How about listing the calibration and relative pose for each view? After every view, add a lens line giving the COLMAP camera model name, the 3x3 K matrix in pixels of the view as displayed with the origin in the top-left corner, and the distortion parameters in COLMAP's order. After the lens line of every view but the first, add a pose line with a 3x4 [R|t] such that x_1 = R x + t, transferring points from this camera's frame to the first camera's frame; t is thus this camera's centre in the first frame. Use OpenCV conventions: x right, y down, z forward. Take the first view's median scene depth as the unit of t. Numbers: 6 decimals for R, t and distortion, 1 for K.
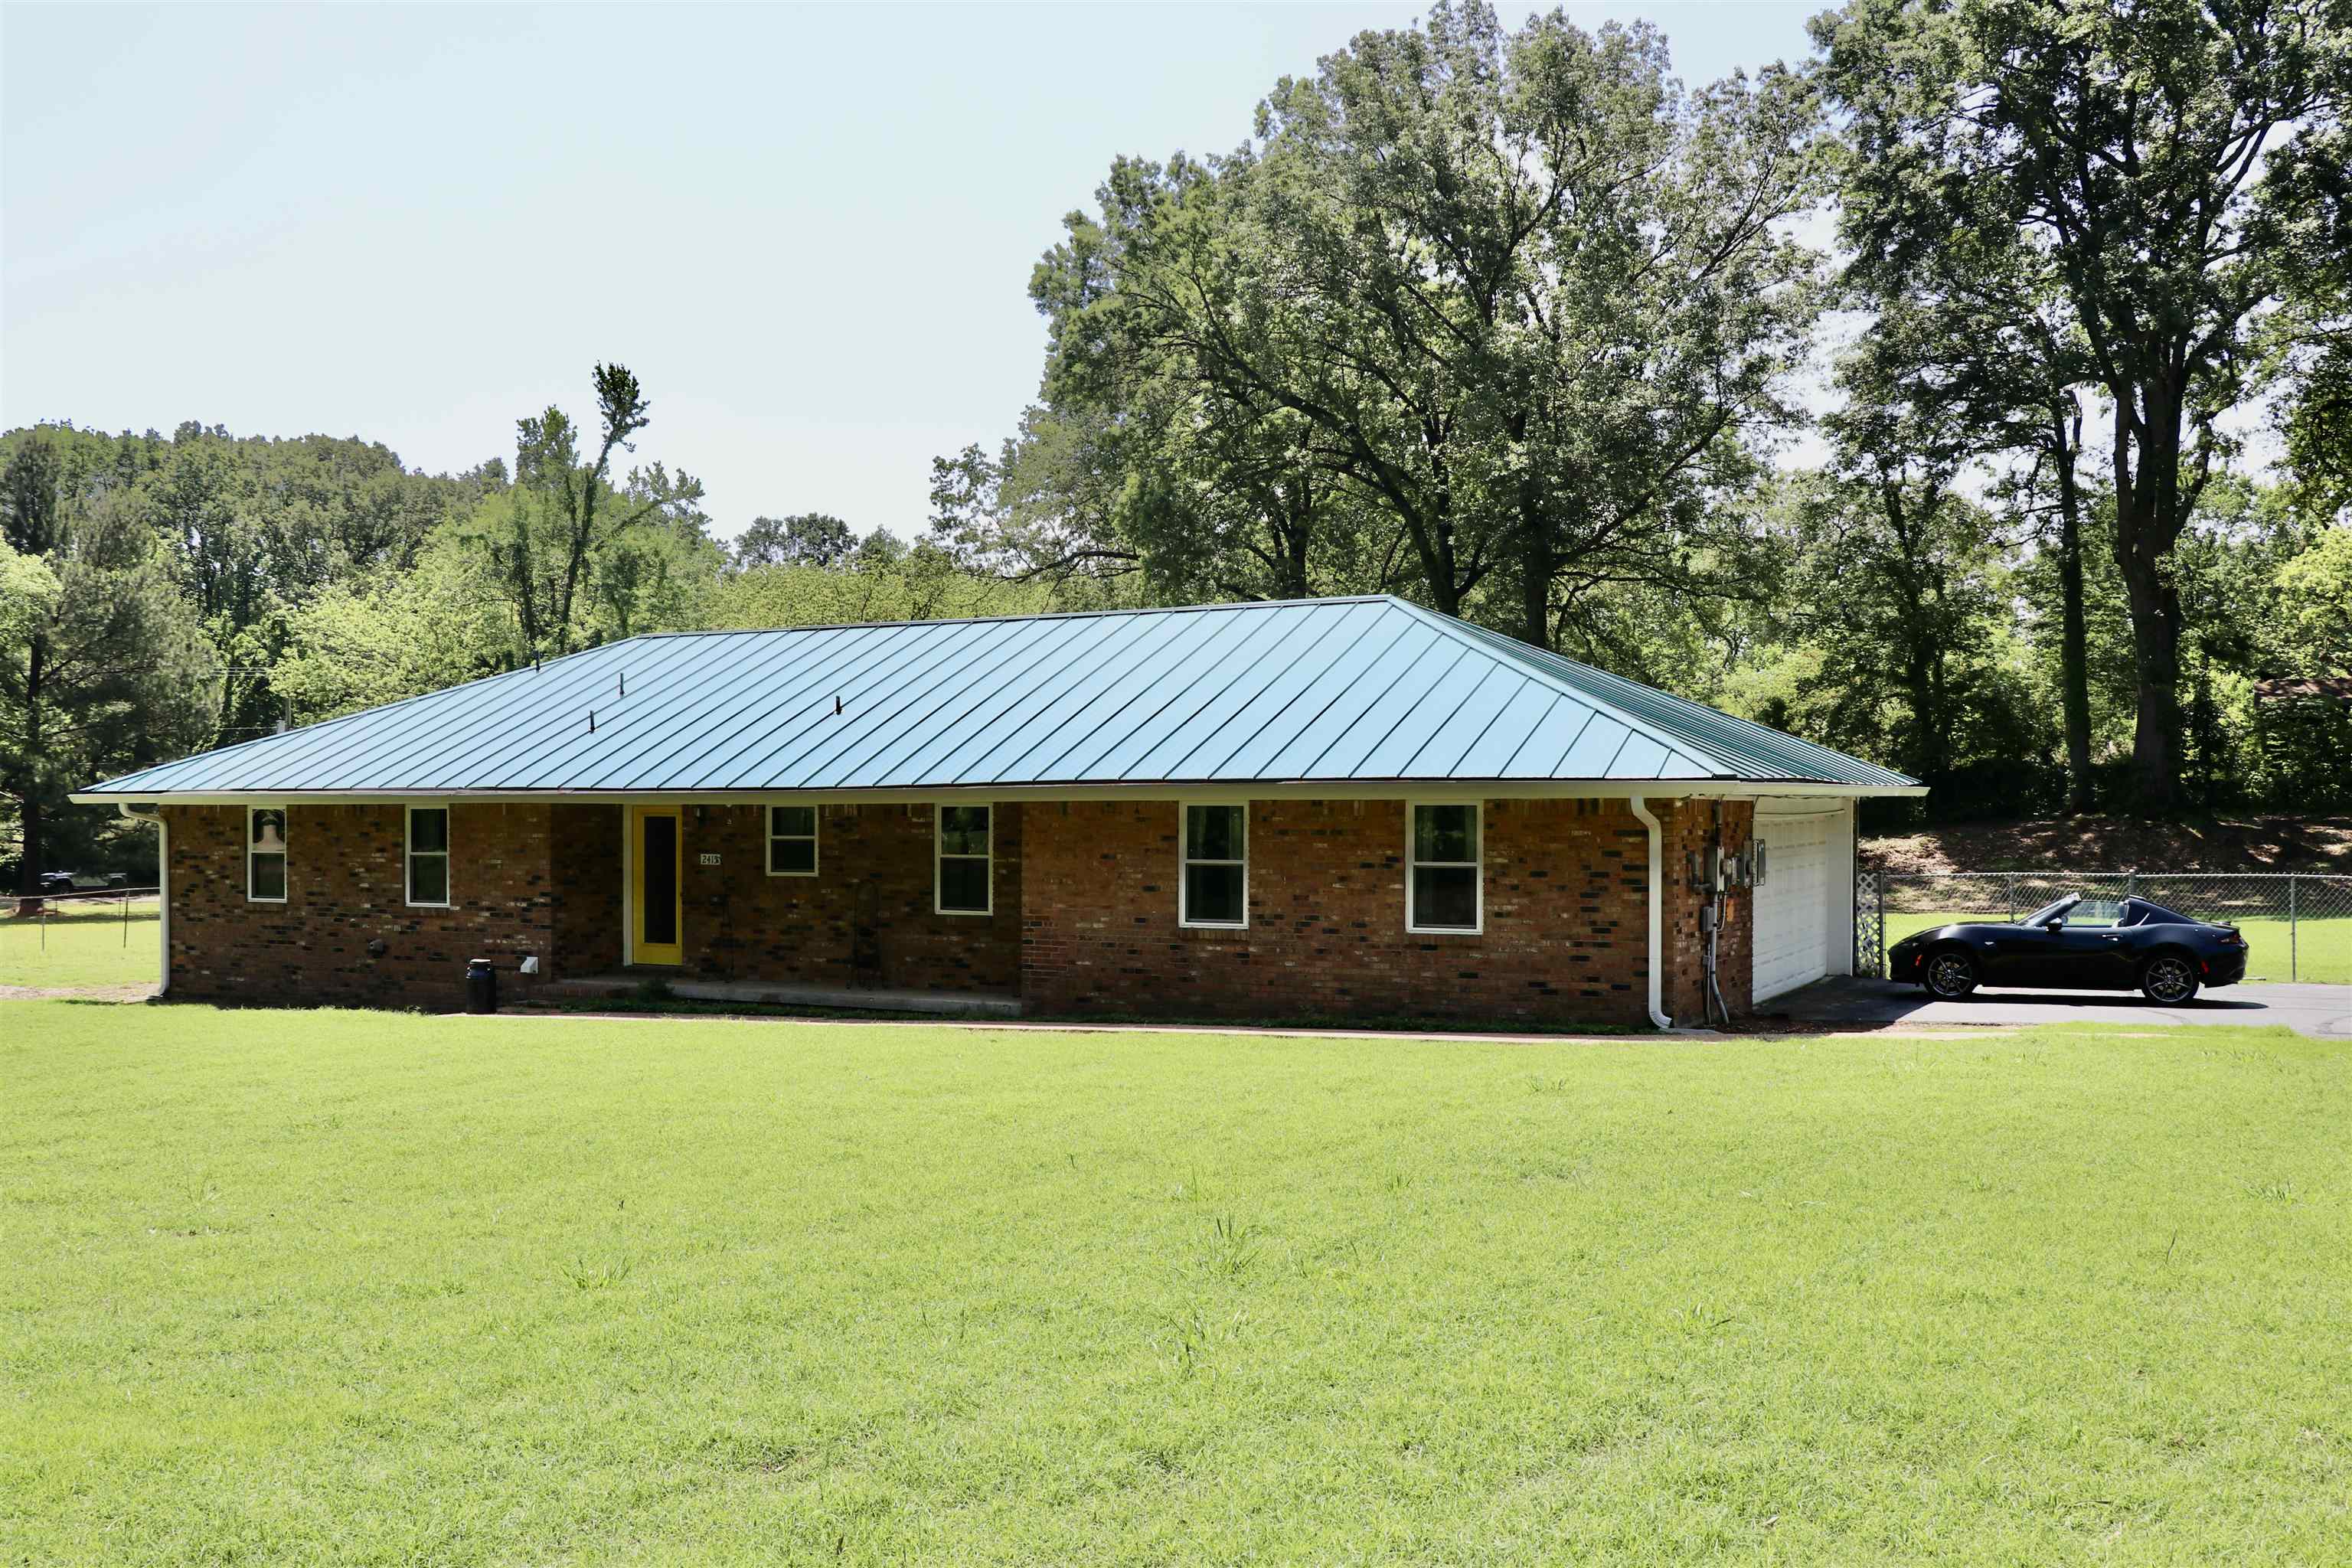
lens RADIAL K [[2463.6, 0, 1176.0], [0, 2463.6, 784.0], [0, 0, 1]] dist [-0.133081, 0.309897]
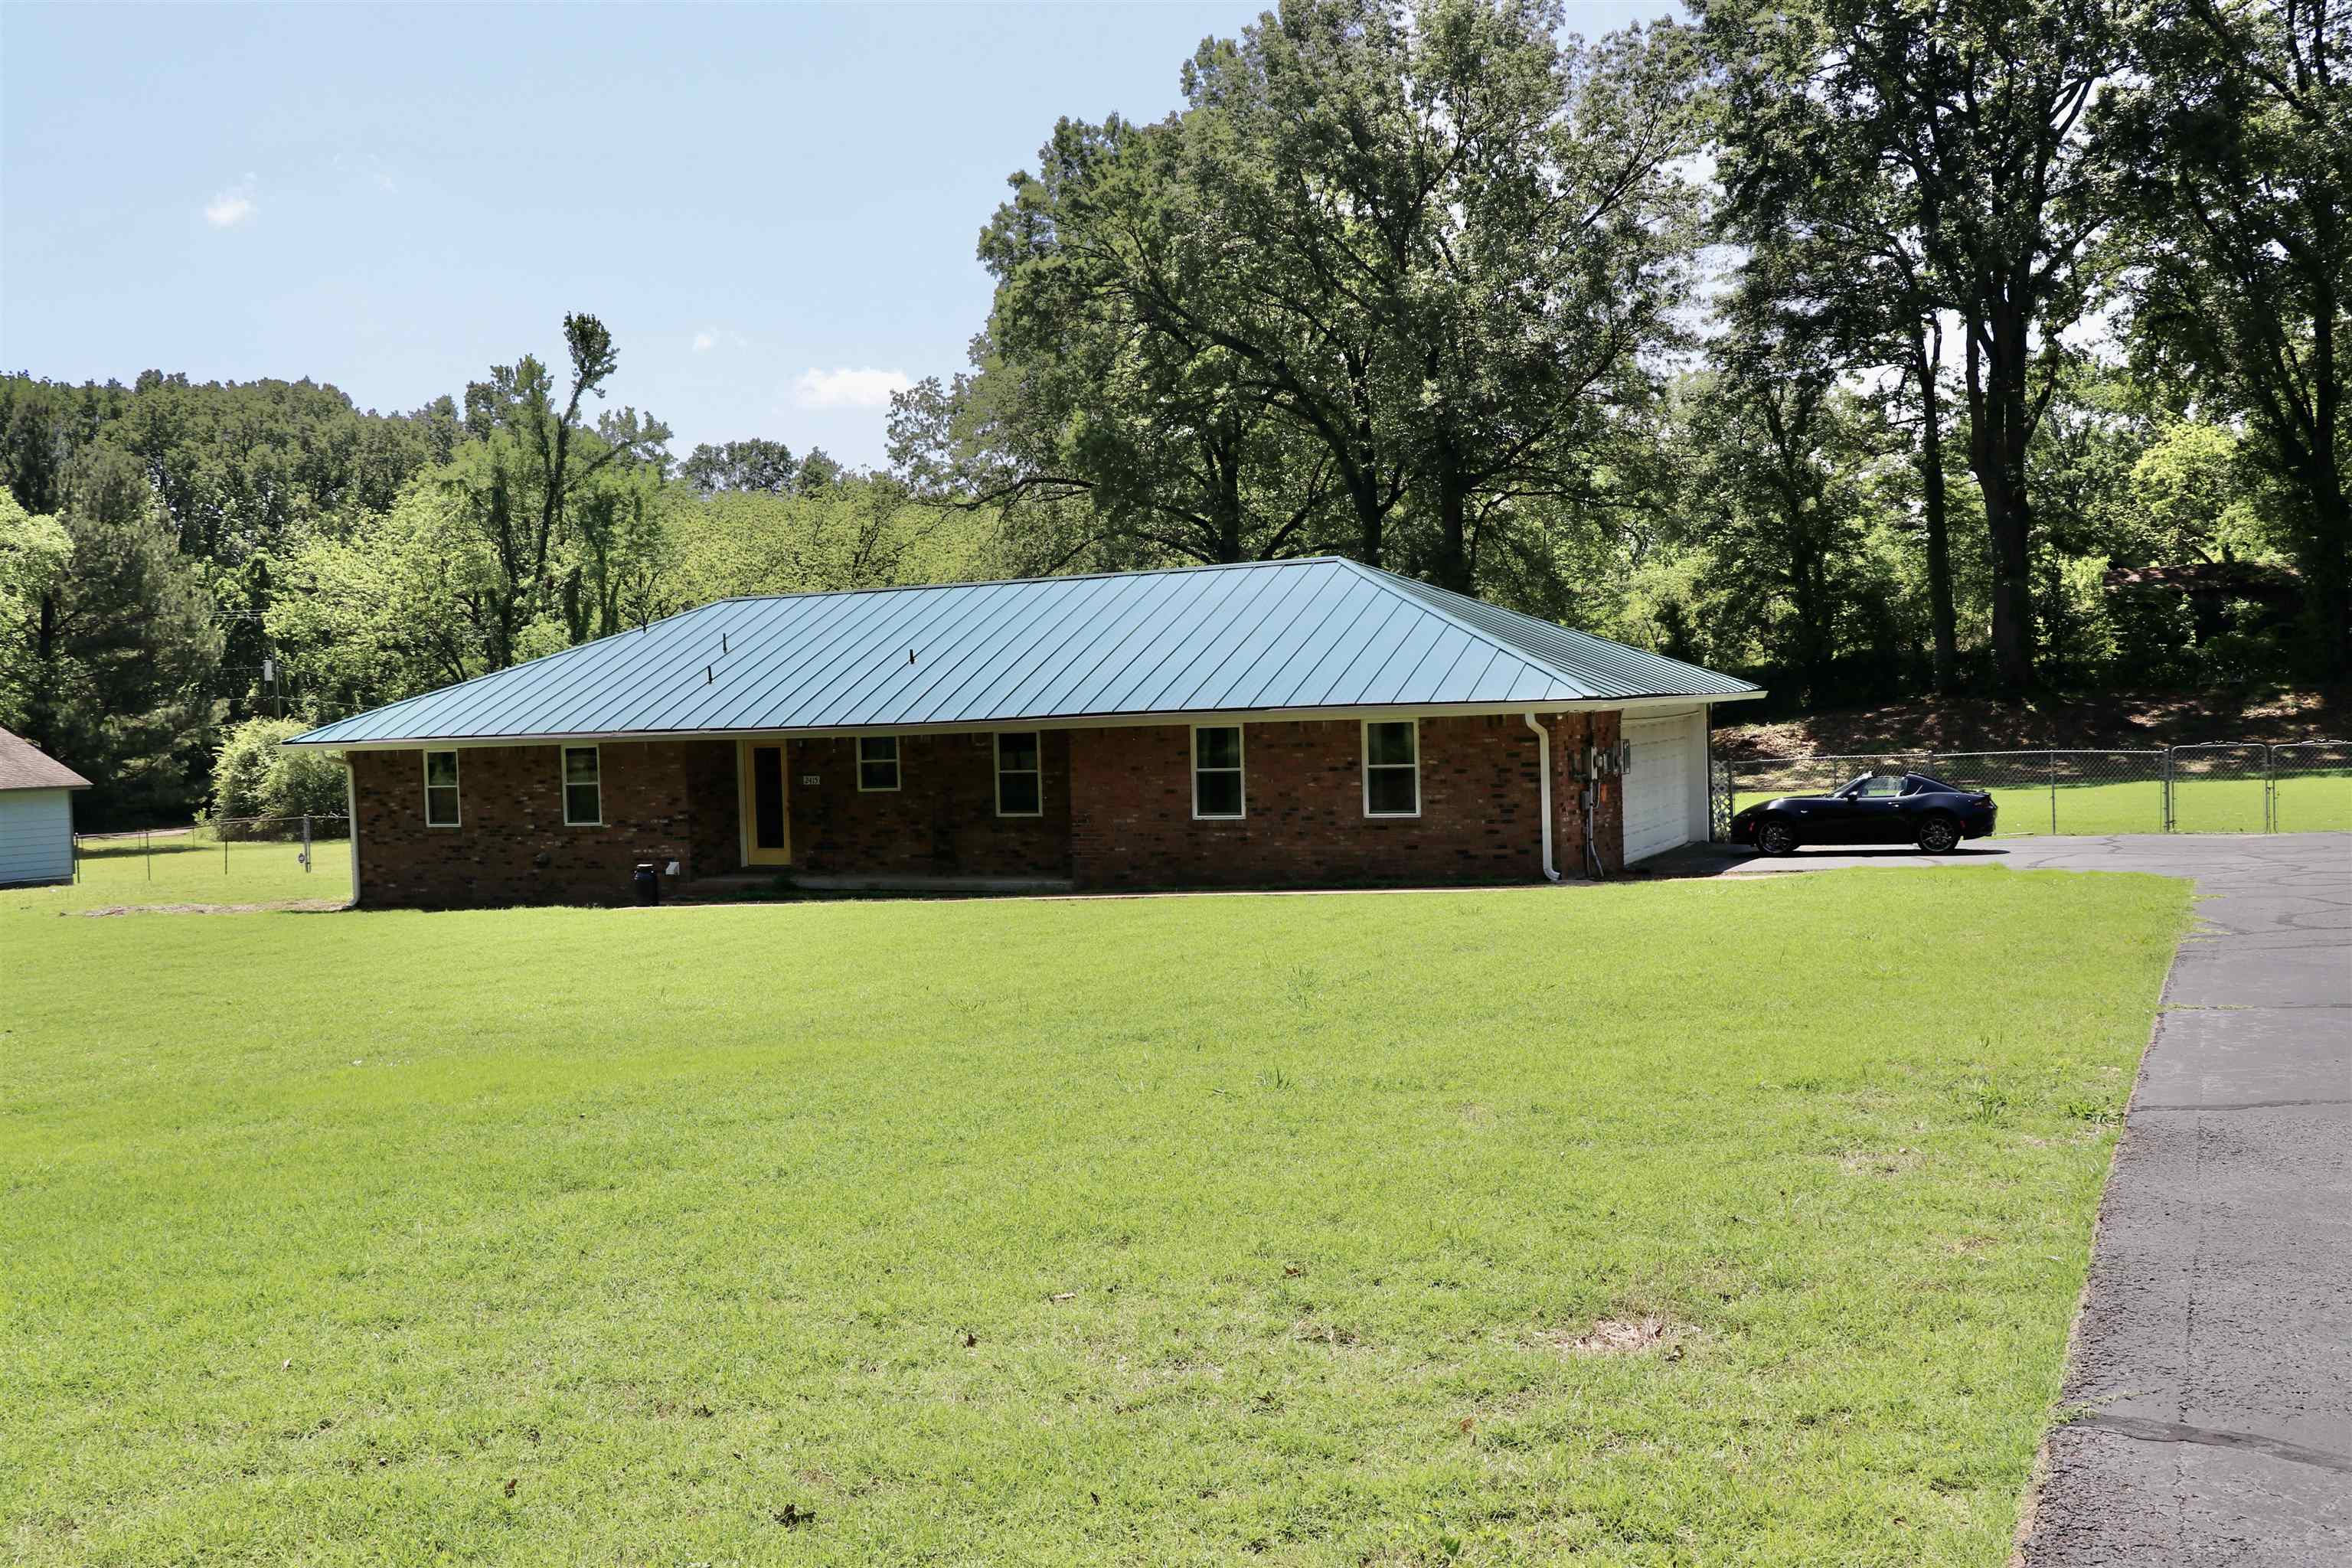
lens RADIAL K [[2463.6, 0, 1176.0], [0, 2463.6, 784.0], [0, 0, 1]] dist [-0.133081, 0.309897]
pose [[0.998977, -0.033675, 0.030169, -0.014613], [0.032417, 0.998623, 0.041235, -0.005035], [-0.031516, -0.040215, 0.998694, -0.101850]]
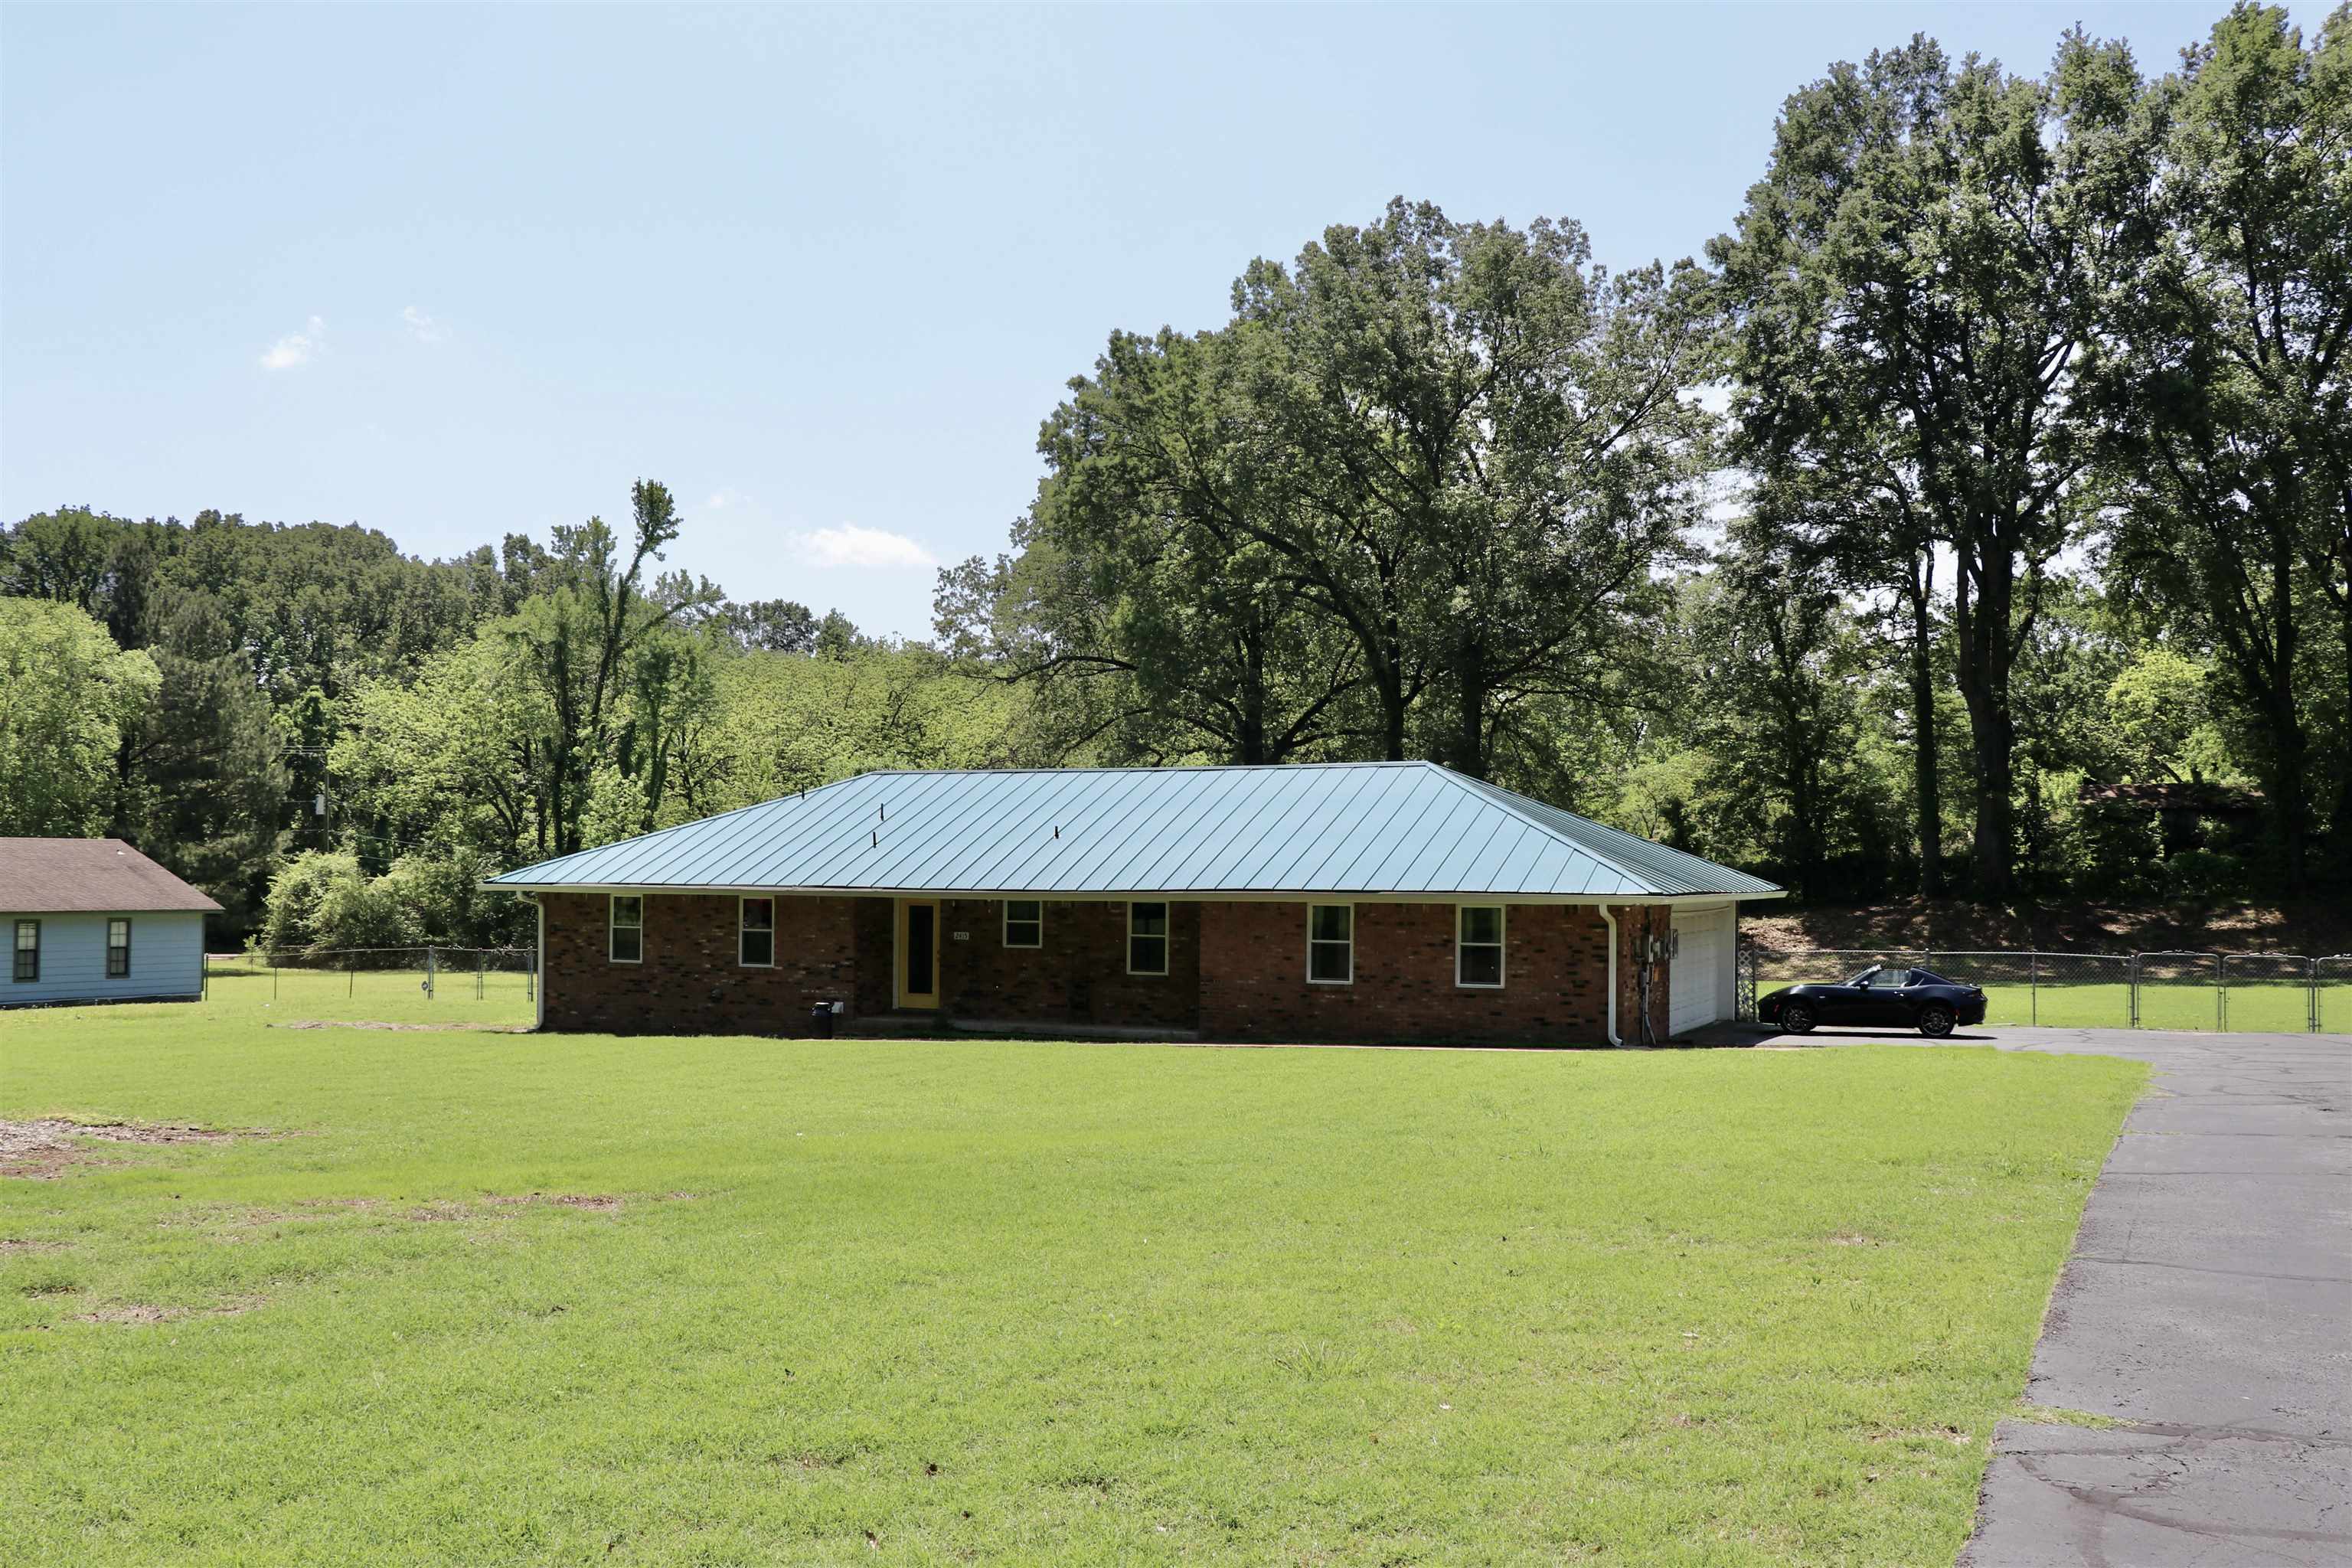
lens RADIAL K [[2463.6, 0, 1176.0], [0, 2463.6, 784.0], [0, 0, 1]] dist [-0.133081, 0.309897]
pose [[0.999086, 0.010517, 0.041434, -0.045517], [-0.009405, 0.999593, -0.026941, -0.007850], [-0.041701, 0.026526, 0.998778, -0.172985]]
